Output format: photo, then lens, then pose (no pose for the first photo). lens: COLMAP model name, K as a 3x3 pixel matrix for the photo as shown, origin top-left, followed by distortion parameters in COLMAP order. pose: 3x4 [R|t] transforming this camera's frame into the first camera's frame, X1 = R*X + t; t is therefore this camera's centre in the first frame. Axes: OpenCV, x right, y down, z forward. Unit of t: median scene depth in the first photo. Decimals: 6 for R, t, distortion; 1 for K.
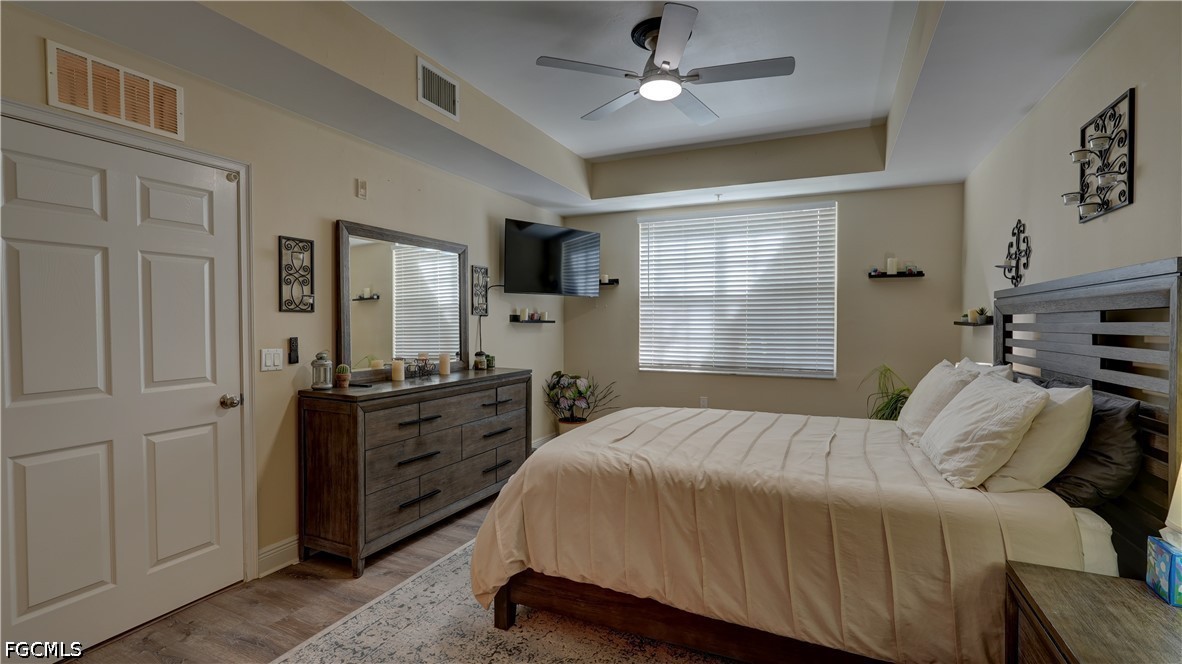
lens RADIAL K [[521.1, 0, 591.0], [0, 521.1, 332.0], [0, 0, 1]] dist [-0.017482, 0.009709]
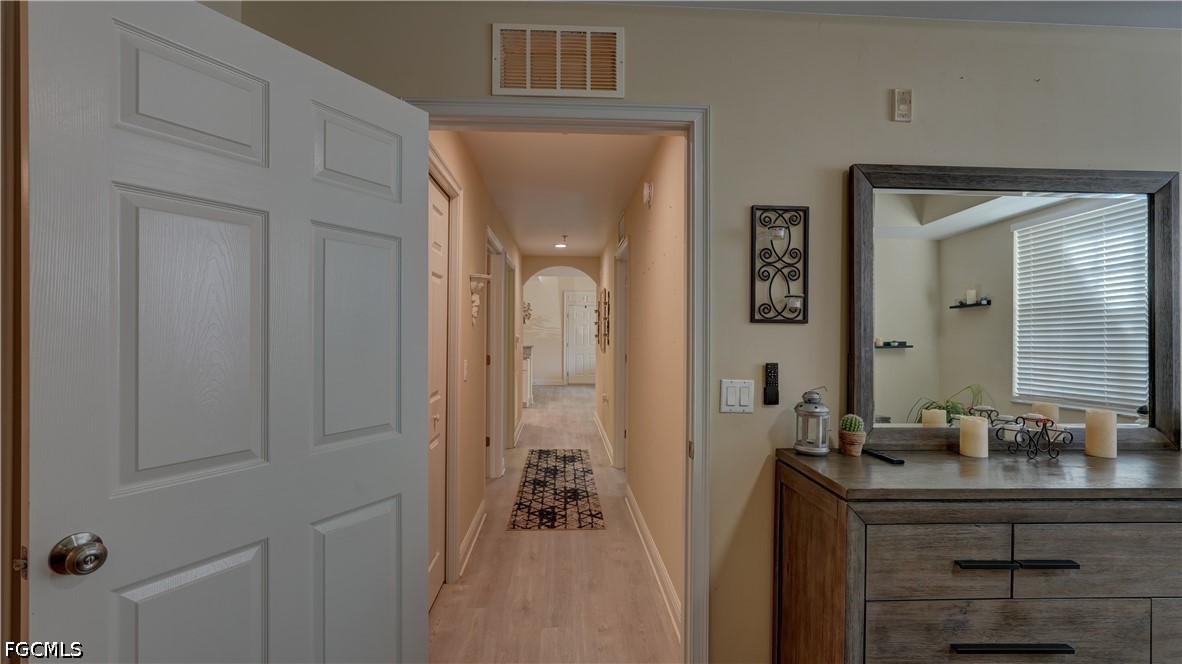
lens RADIAL K [[521.1, 0, 591.0], [0, 521.1, 332.0], [0, 0, 1]] dist [-0.017482, 0.009709]
pose [[0.469219, 0.001409, -0.883081, -0.115528], [-0.025098, 0.999616, -0.011741, -0.014586], [0.882725, 0.027673, 0.469075, 0.500164]]
